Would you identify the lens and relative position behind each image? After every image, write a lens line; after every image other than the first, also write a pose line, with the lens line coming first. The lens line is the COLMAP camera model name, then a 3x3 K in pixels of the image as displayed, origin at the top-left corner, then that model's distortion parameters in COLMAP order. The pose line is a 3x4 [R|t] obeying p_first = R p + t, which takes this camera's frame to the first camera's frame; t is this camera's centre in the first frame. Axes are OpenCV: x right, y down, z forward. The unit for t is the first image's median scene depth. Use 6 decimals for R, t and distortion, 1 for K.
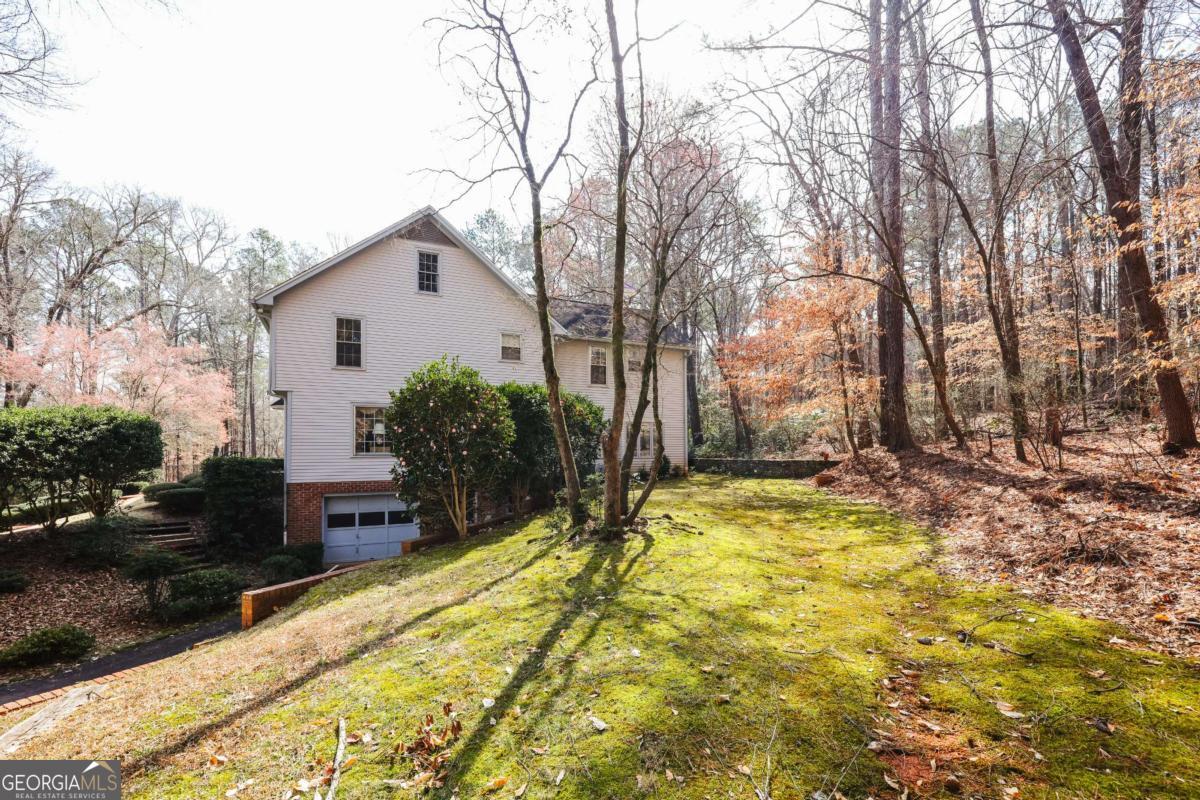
lens RADIAL K [[487.3, 0, 599.9], [0, 487.3, 448.6], [0, 0, 1]] dist [0.000497, 0.000018]
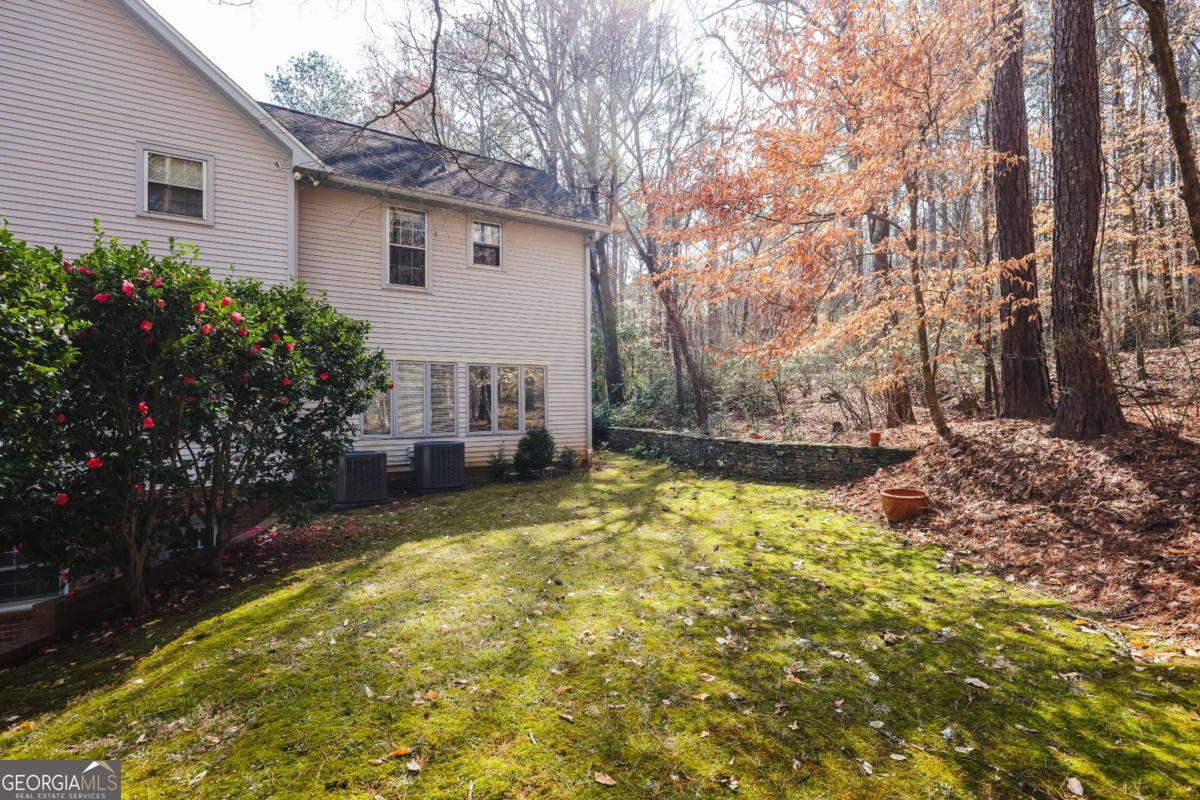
lens RADIAL K [[618.7, 0, 600.0], [0, 618.7, 400.0], [0, 0, 1]] dist [-0.000634, -0.000076]
pose [[0.987405, -0.003534, 0.158173, 0.084578], [0.004444, 0.999976, -0.005395, -0.012802], [-0.158150, 0.006030, 0.987397, 0.340135]]
